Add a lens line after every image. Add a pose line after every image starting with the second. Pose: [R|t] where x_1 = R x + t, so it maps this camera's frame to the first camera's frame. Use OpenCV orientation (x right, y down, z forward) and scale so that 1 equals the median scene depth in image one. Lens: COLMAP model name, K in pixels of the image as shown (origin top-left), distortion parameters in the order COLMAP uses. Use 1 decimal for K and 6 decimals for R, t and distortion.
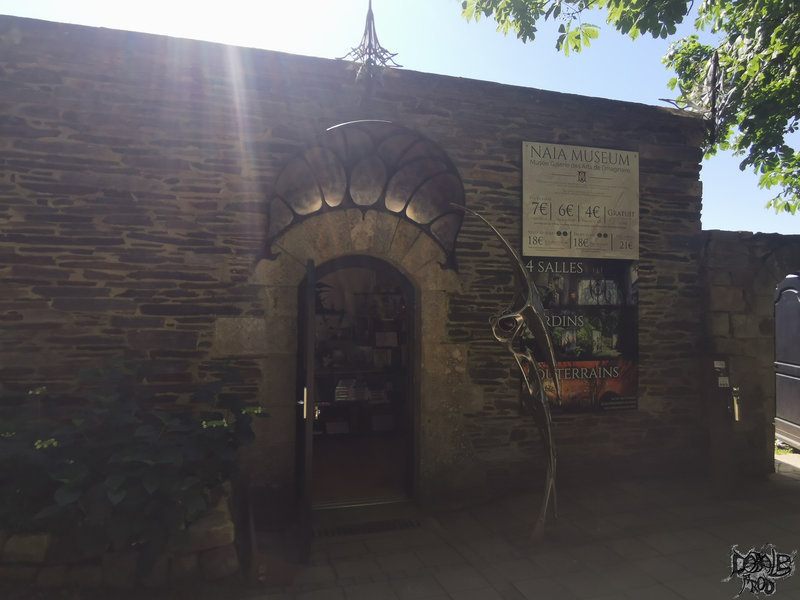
lens RADIAL K [[510.4, 0, 400.0], [0, 510.4, 300.0], [0, 0, 1]] dist [0.001193, -0.000596]
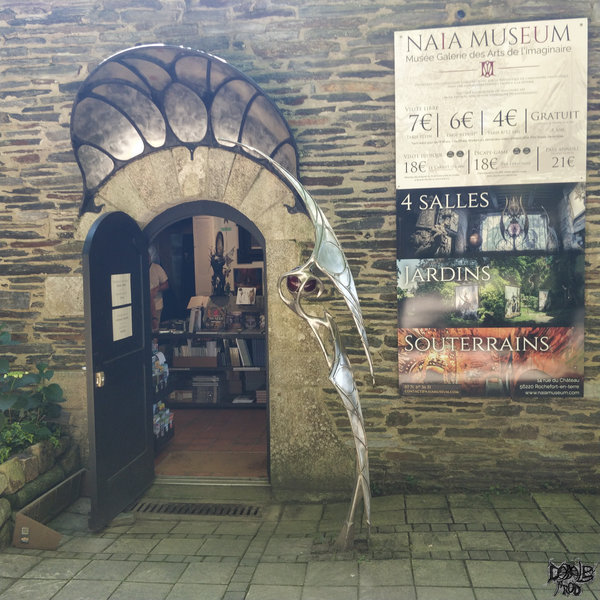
lens RADIAL K [[644.8, 0, 300.0], [0, 644.8, 300.0], [0, 0, 1]] dist [0.101067, -0.166092]
pose [[0.926817, 0.002103, -0.375508, 0.466947], [0.034213, 0.995352, 0.090020, -0.014013], [0.373952, -0.096279, 0.922437, 0.039005]]
